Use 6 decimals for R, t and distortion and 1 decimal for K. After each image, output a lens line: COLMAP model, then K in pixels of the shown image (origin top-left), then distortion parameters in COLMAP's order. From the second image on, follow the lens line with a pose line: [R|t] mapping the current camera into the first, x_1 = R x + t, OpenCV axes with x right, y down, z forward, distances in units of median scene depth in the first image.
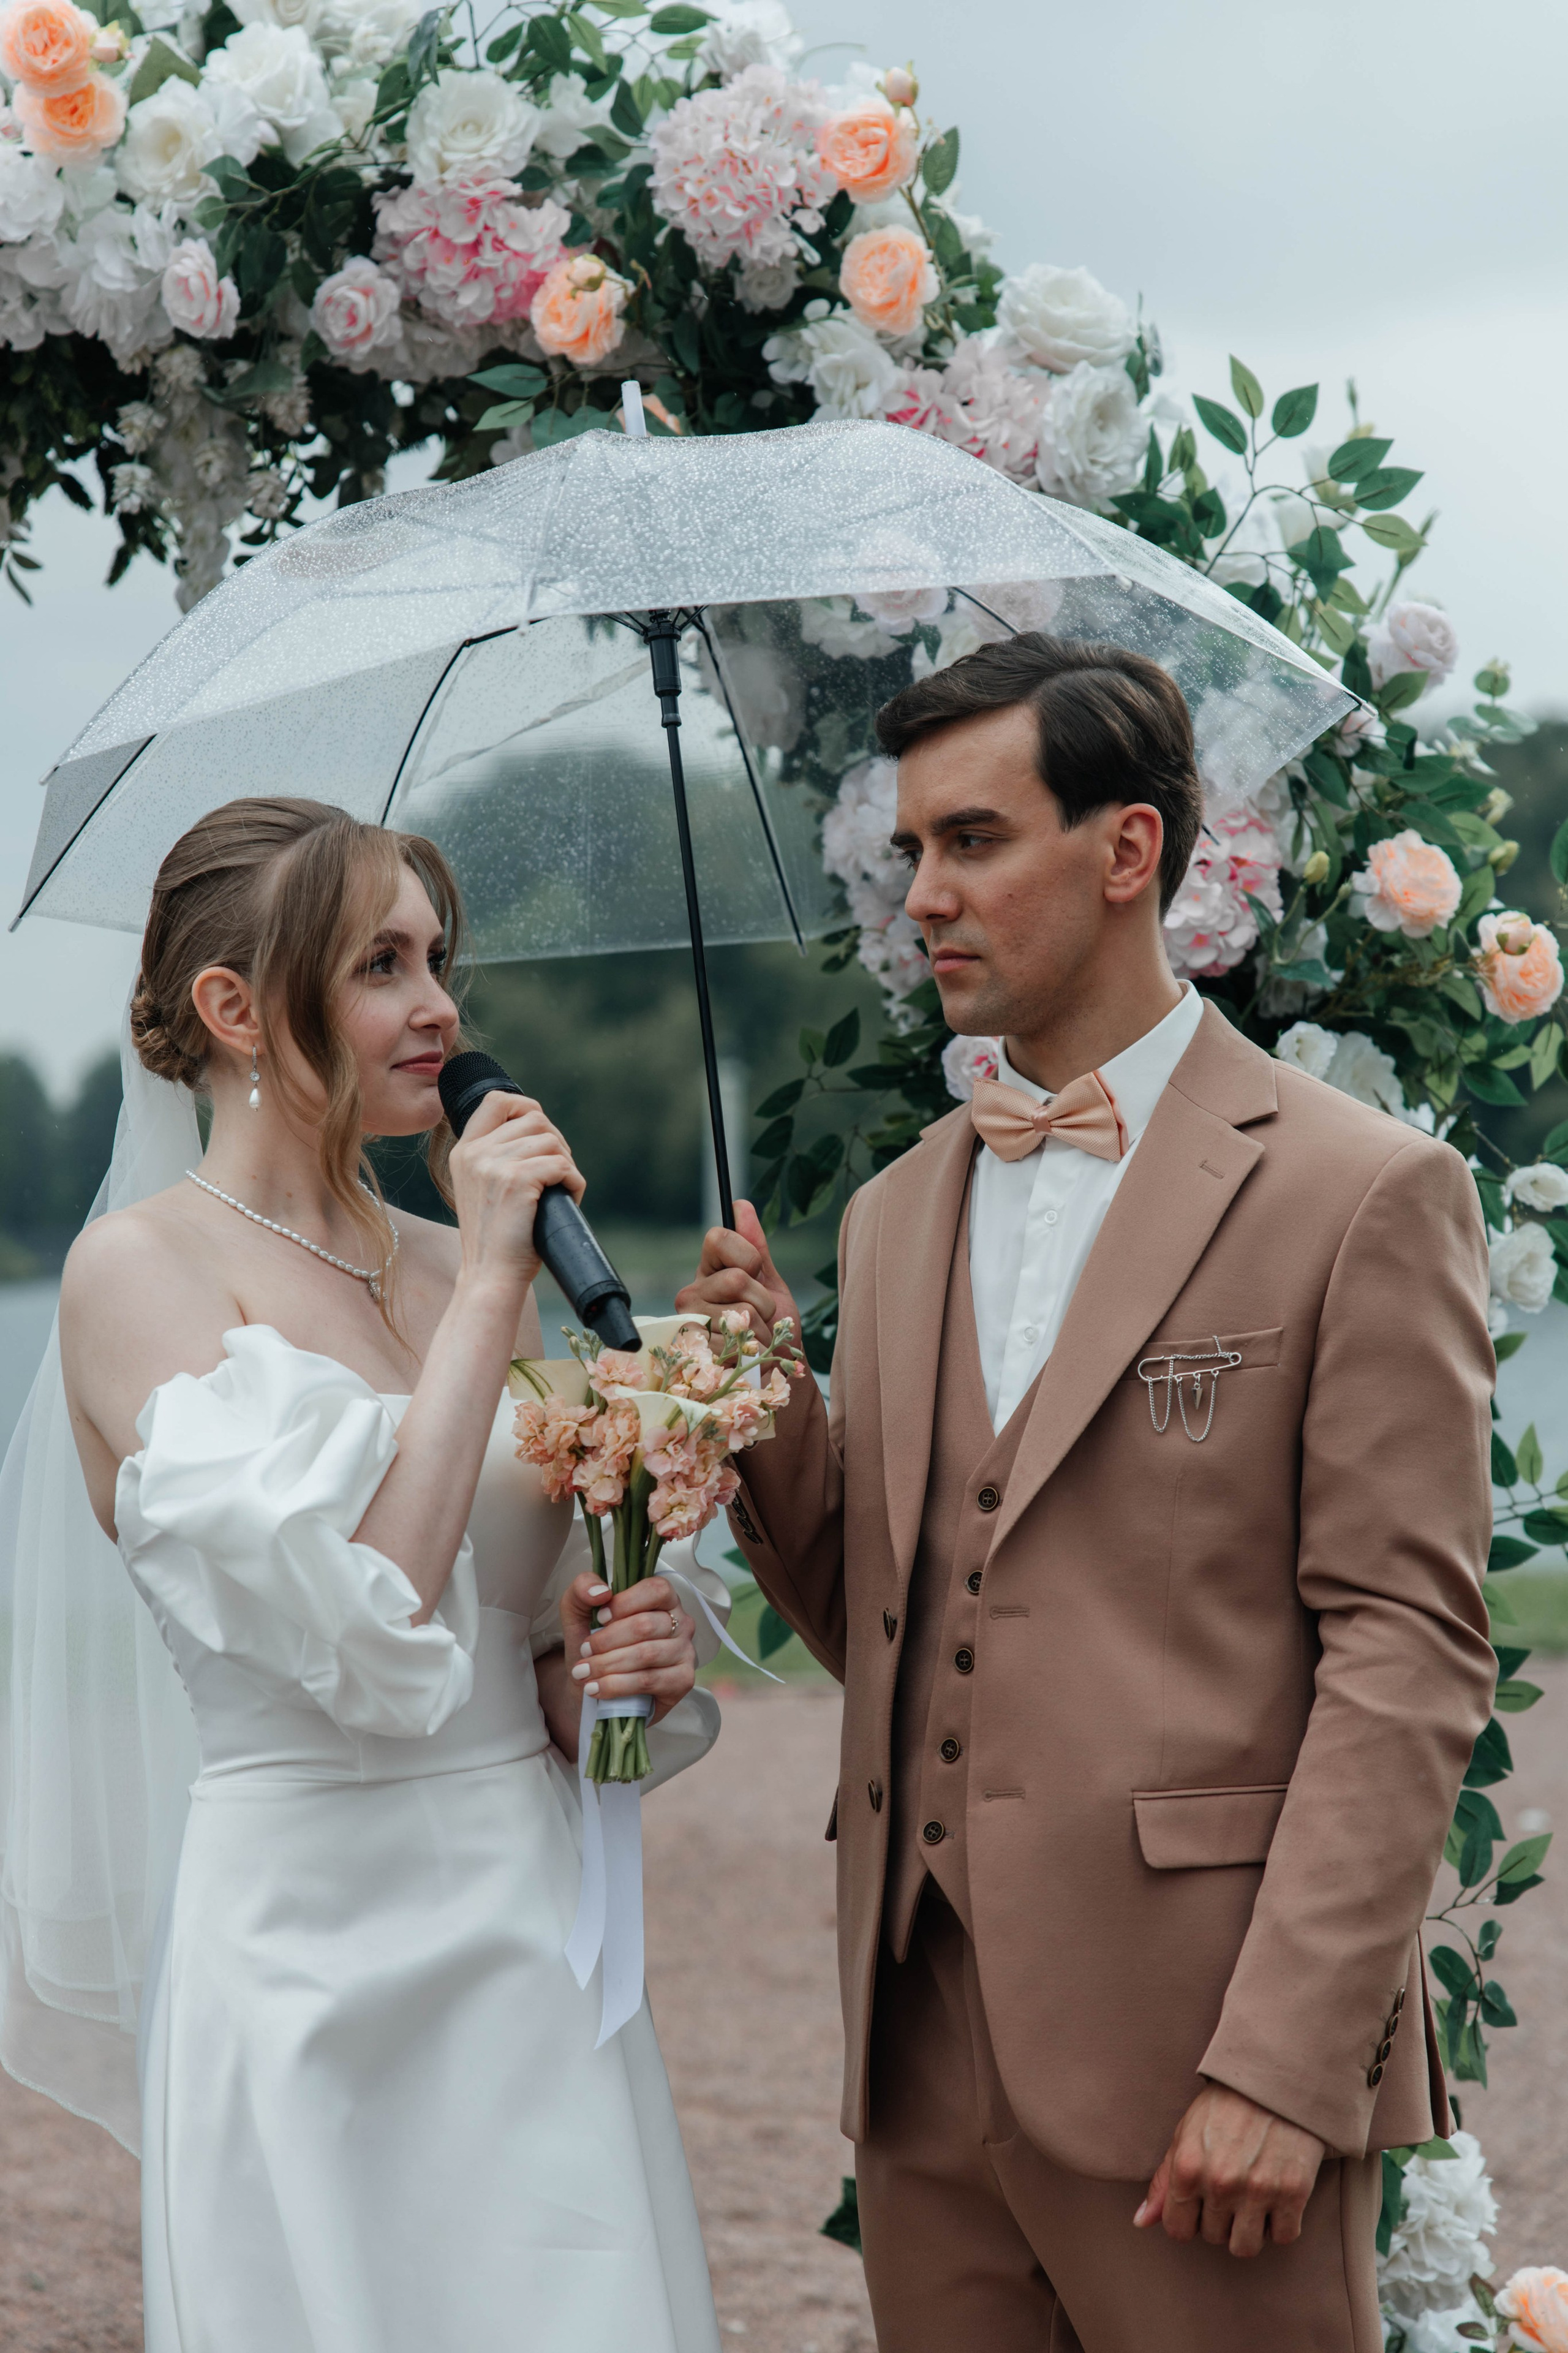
lens RADIAL K [[4700.5, 0, 784.0], [0, 4700.5, 1176.5], [0, 0, 1]] dist [0.103406, -0.715416]
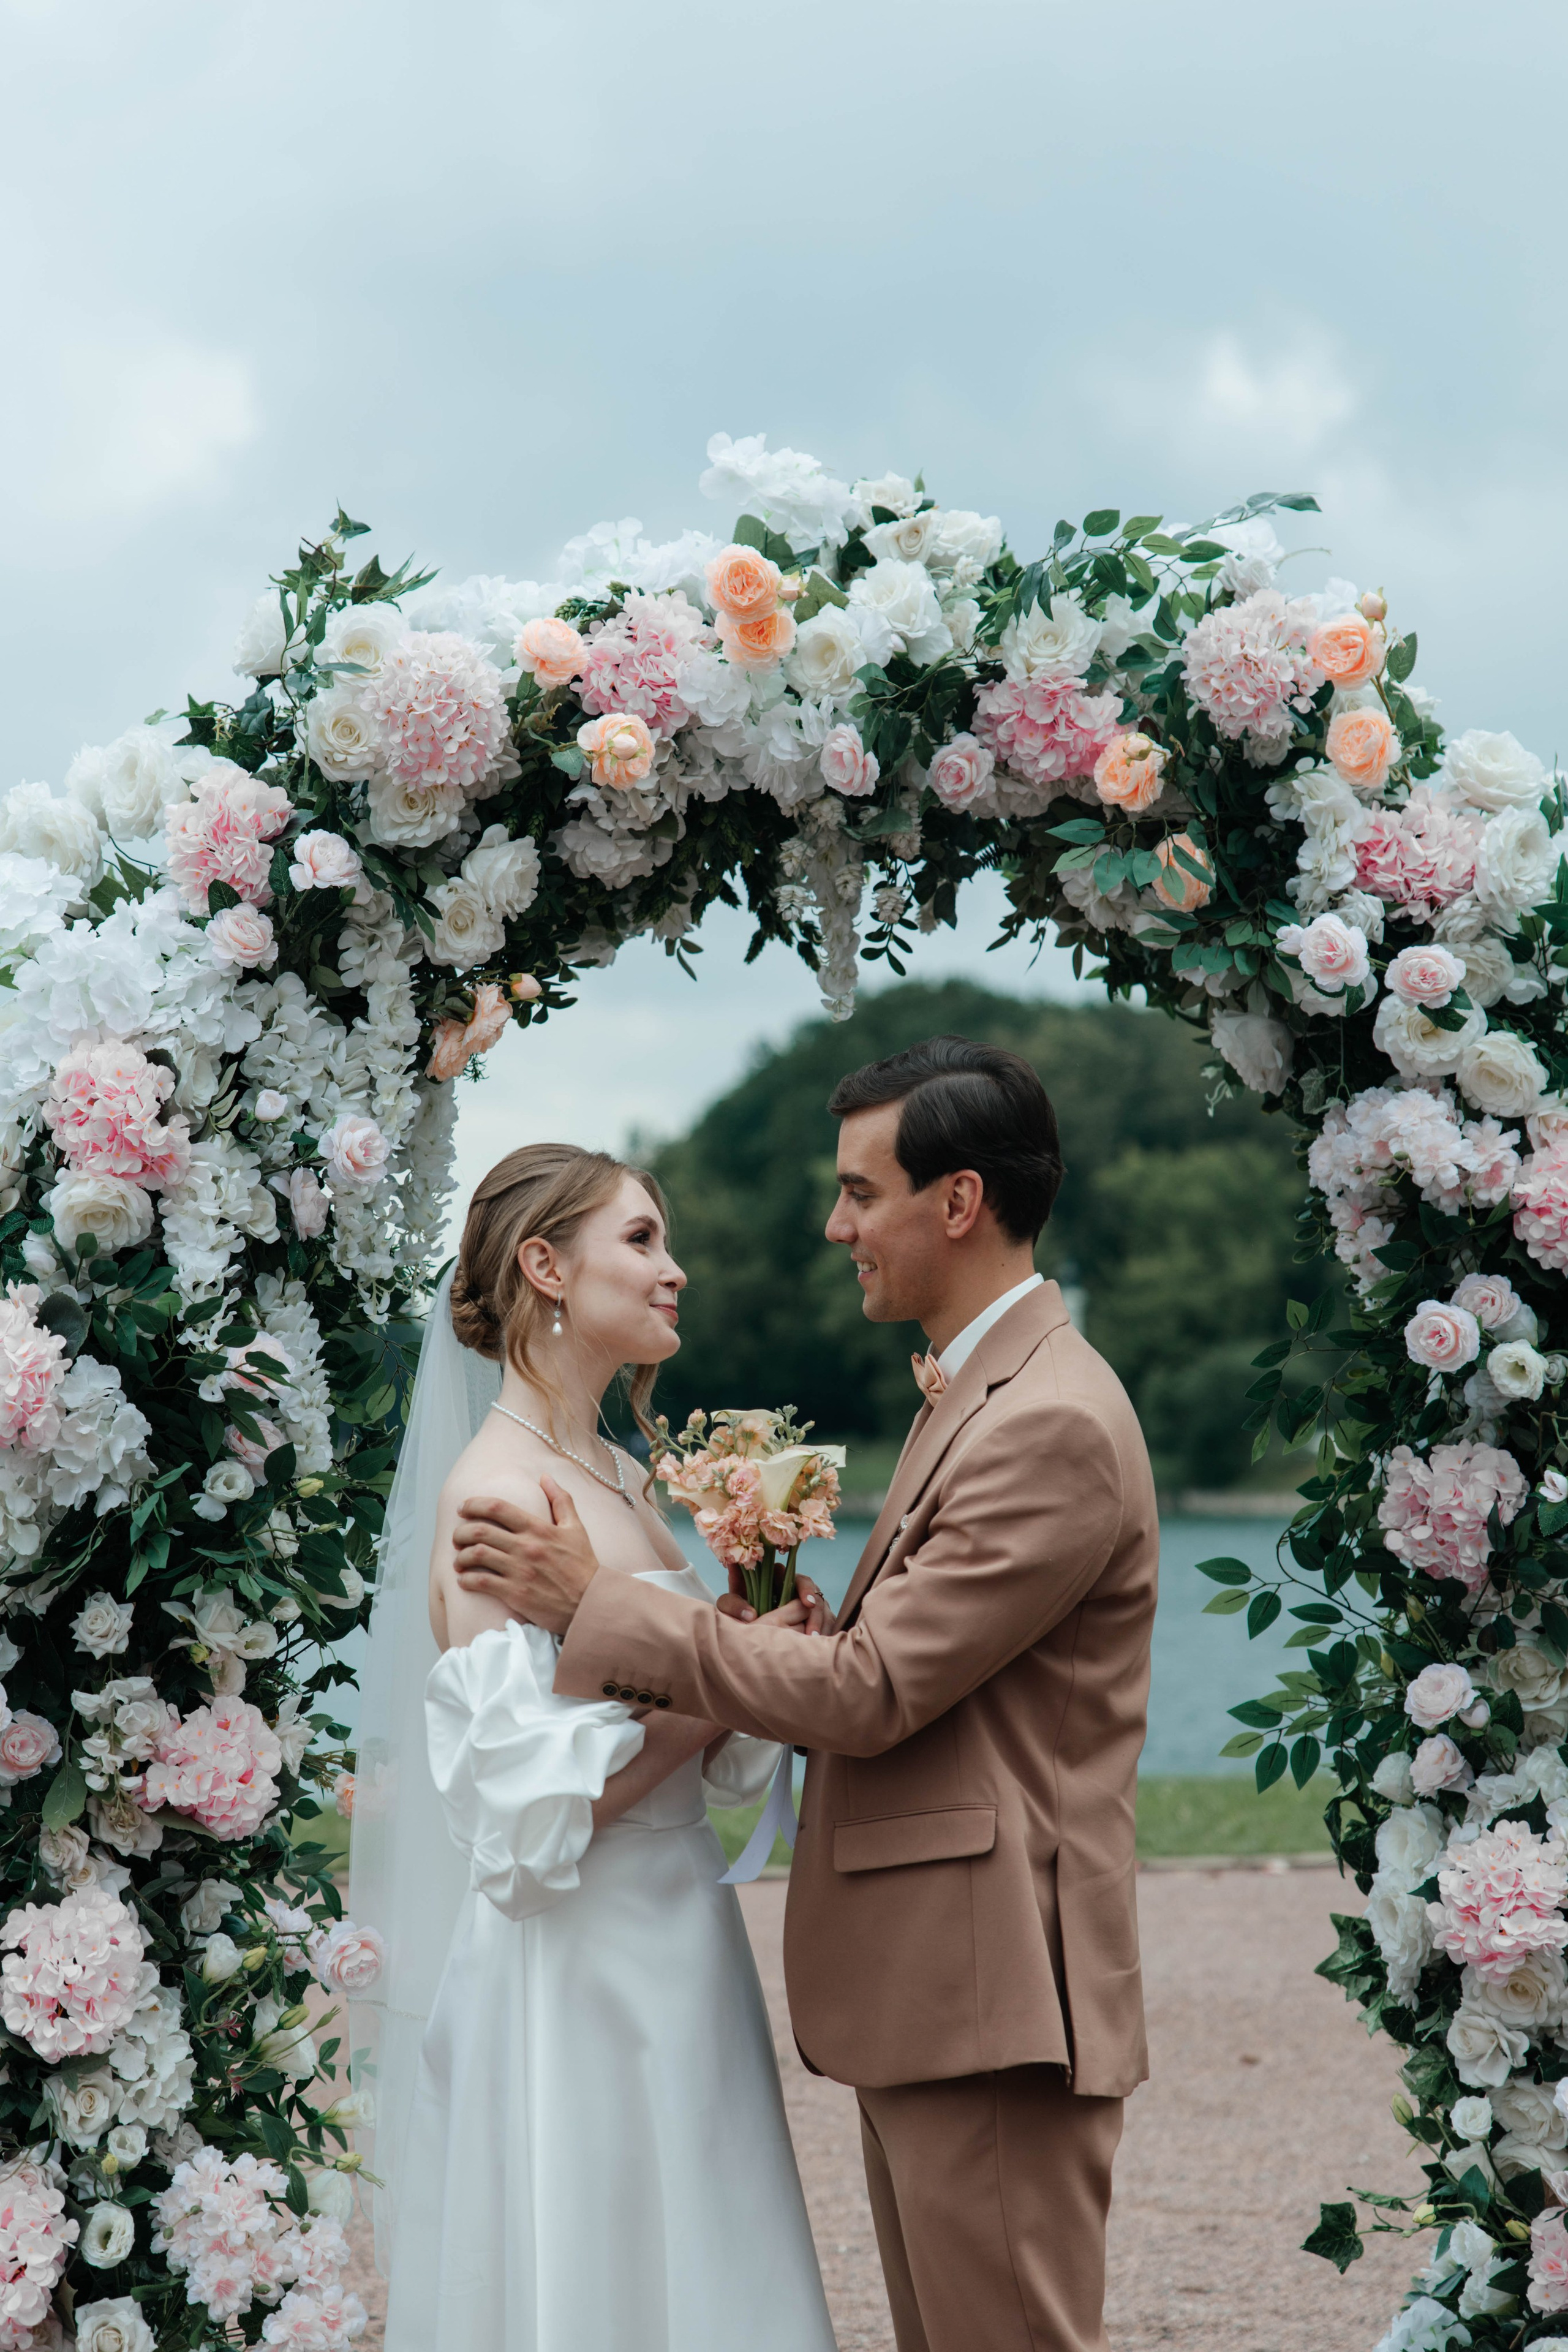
lens RADIAL K [[4564.2, 0, 729.4], [0, 4564.2, 1178.0], [0, 0, 1]] dist [0.030589, 0.048957]
pose [[0.996177, 0.001362, -0.087343, -0.042965], [-0.005611, 0.998811, -0.048425, -0.004858], [0.087173, 0.048730, 0.995001, -0.293682]]
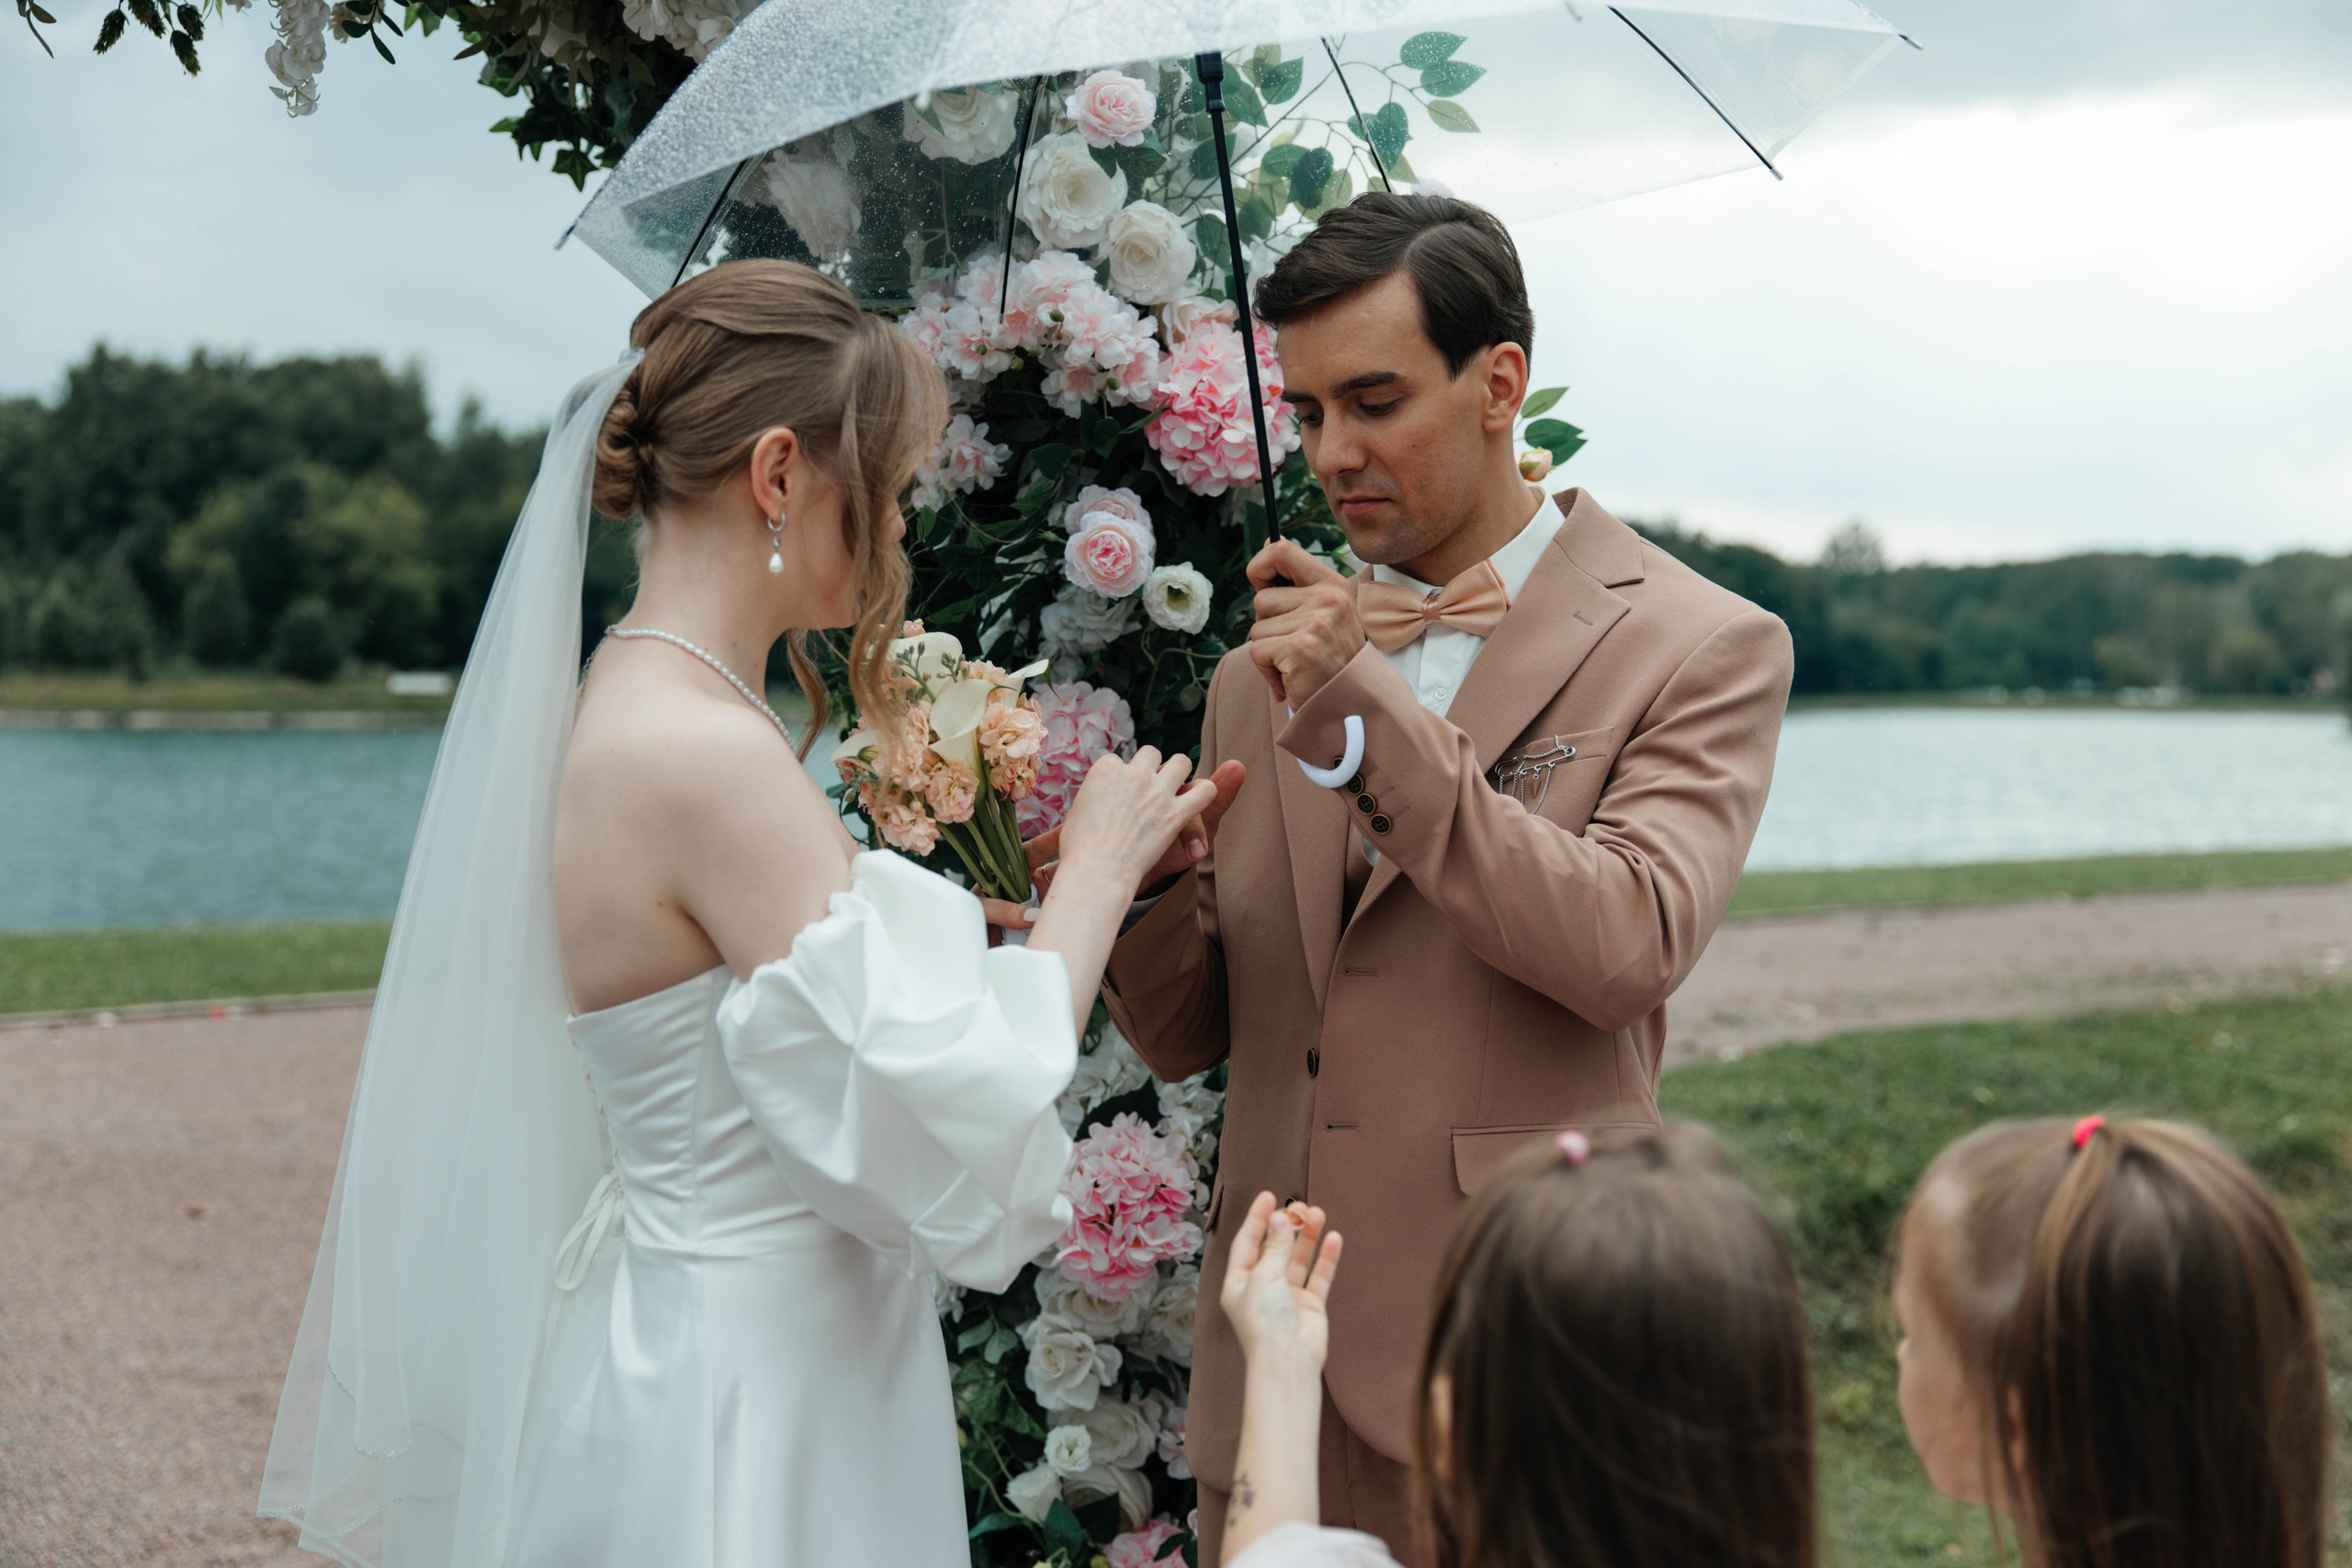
lens RADIAL K [[2918.6, 0, 1176.0], [0, 2918.6, 784.0], [0, 0, 1]] dist [0.014324, -0.024122]
pose [[0.898505, 0.009236, 0.438865, -0.239869], [-0.027269, 0.999022, 0.034806, 0.005783], [-0.438114, -0.043241, 0.897879, 0.365571]]
